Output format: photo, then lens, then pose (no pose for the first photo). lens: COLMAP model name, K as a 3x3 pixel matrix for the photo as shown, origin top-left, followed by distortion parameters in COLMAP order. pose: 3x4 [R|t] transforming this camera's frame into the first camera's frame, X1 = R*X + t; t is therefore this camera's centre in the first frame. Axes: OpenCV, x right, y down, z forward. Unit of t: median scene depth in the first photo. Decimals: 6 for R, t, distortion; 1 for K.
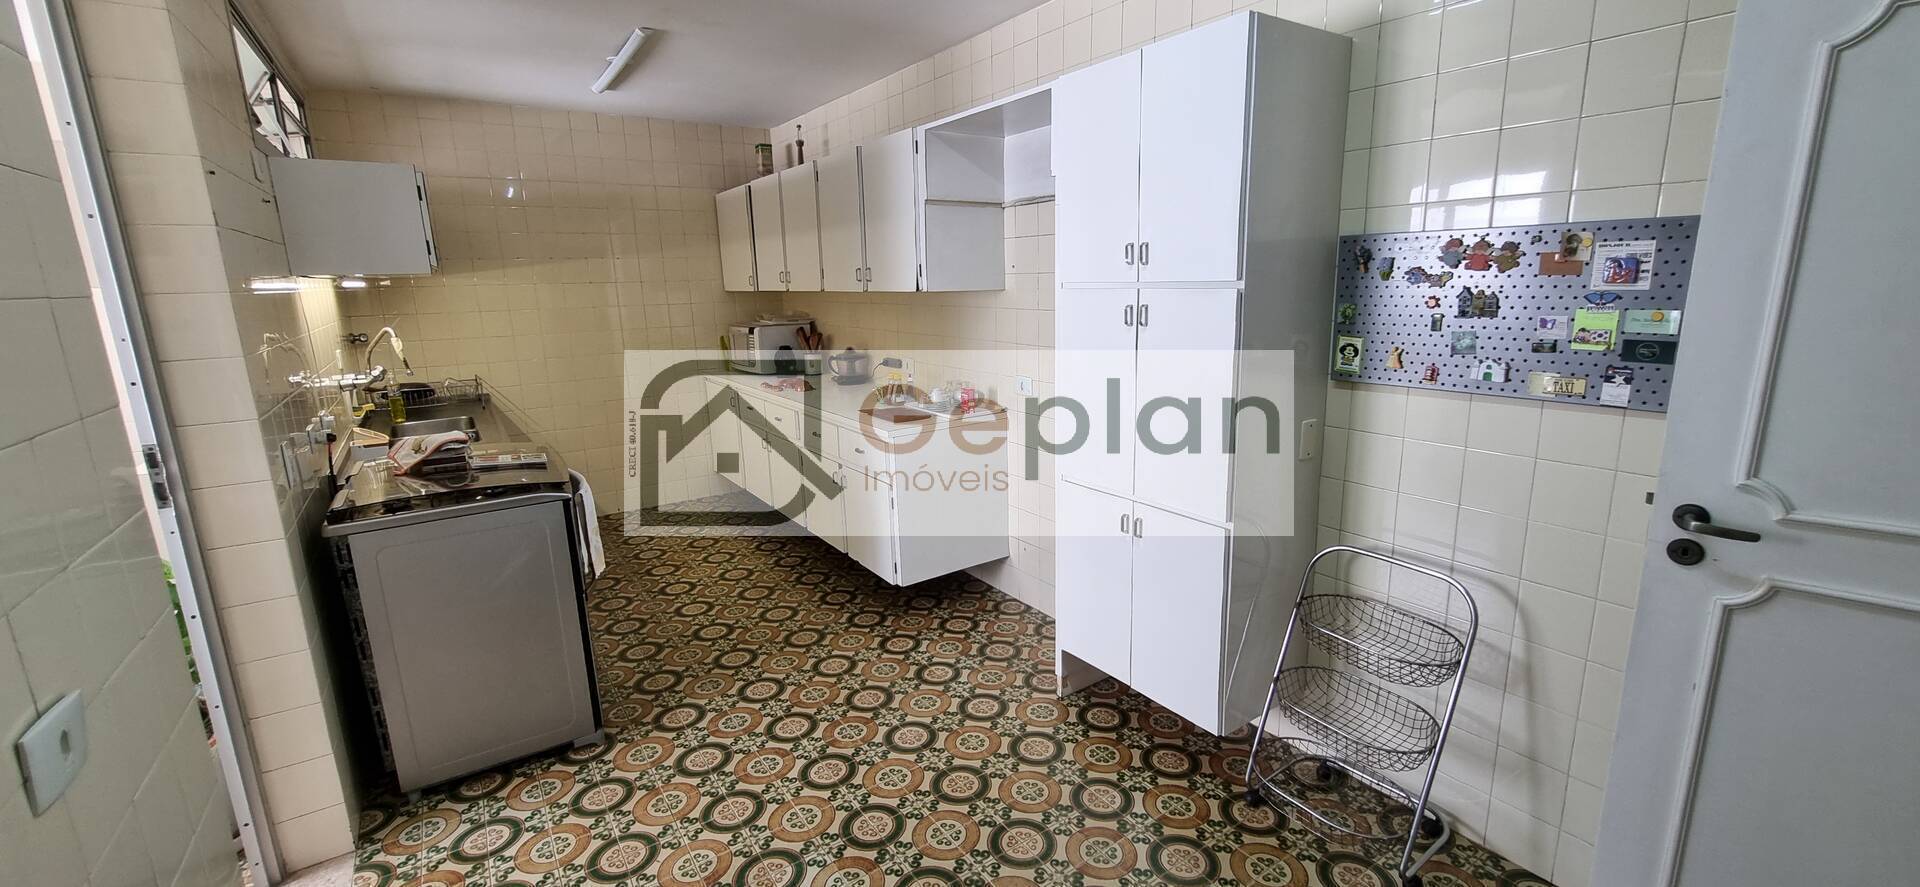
lens RADIAL K [[750.8, 0, 965.2], [0, 750.8, 469.0], [0, 0, 1]] dist [-0.000470, -0.000080]
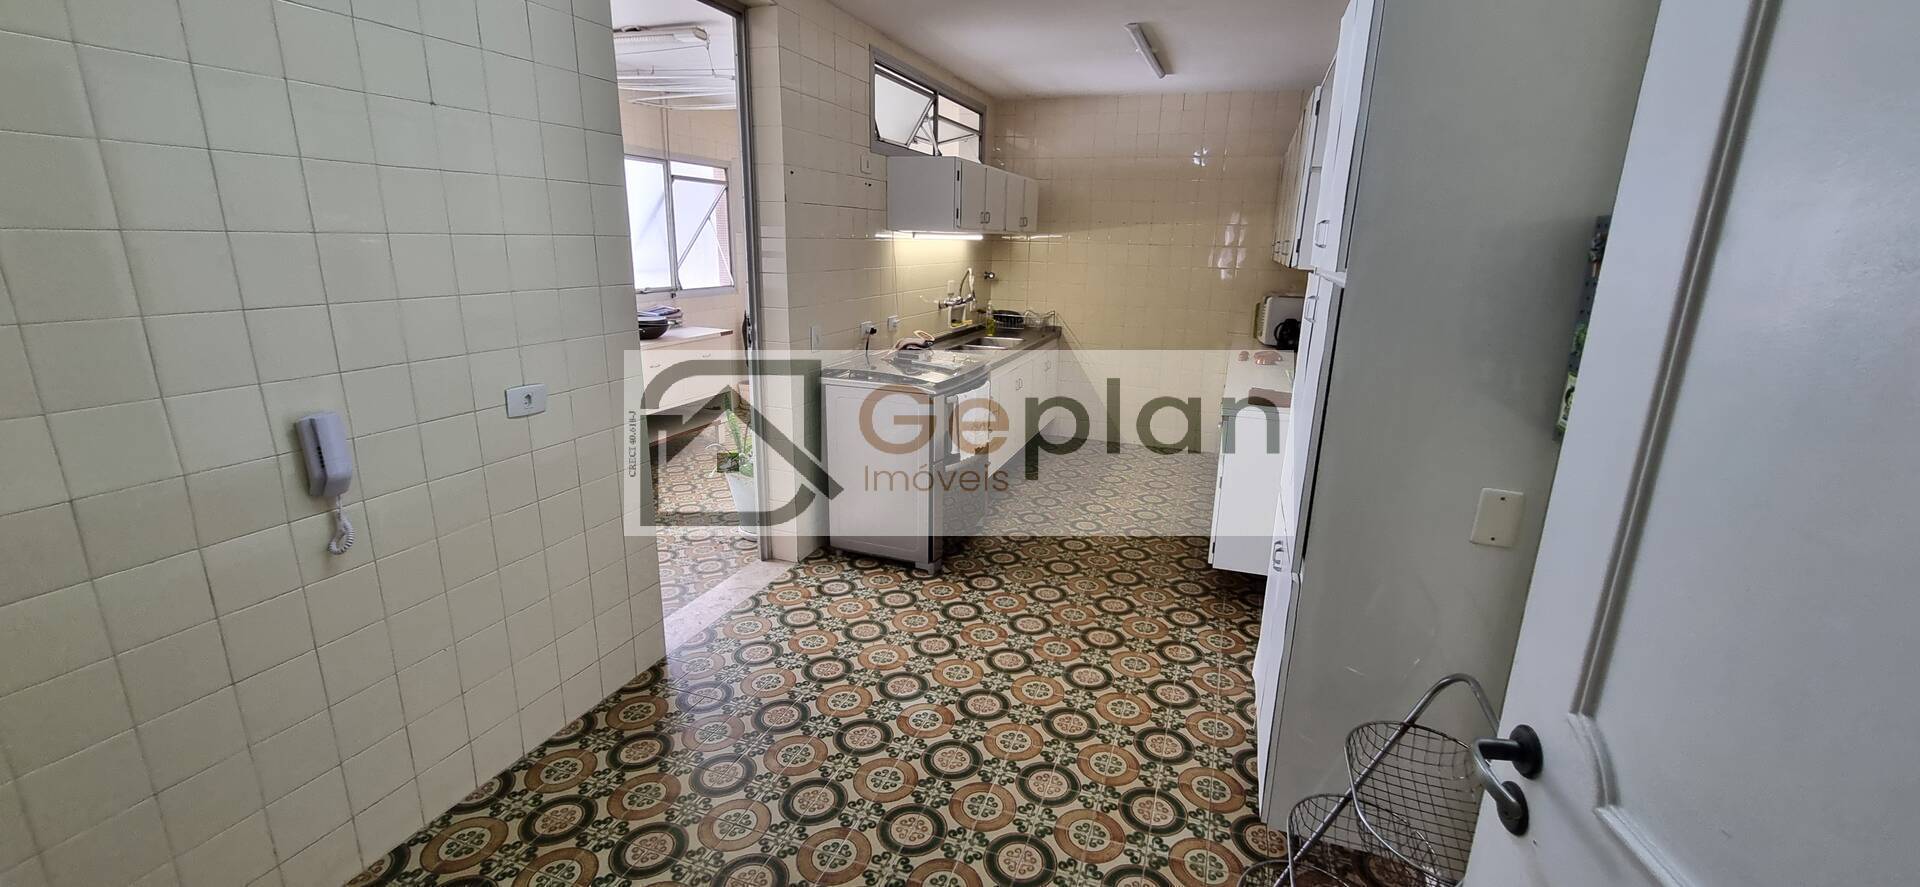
lens RADIAL K [[758.0, 0, 956.9], [0, 758.0, 435.4], [0, 0, 1]] dist [0.000217, -0.000158]
pose [[0.576845, 0.239192, -0.781049, 0.577179], [-0.236513, 0.964117, 0.120578, -0.061458], [0.781864, 0.115174, 0.612719, 0.147235]]
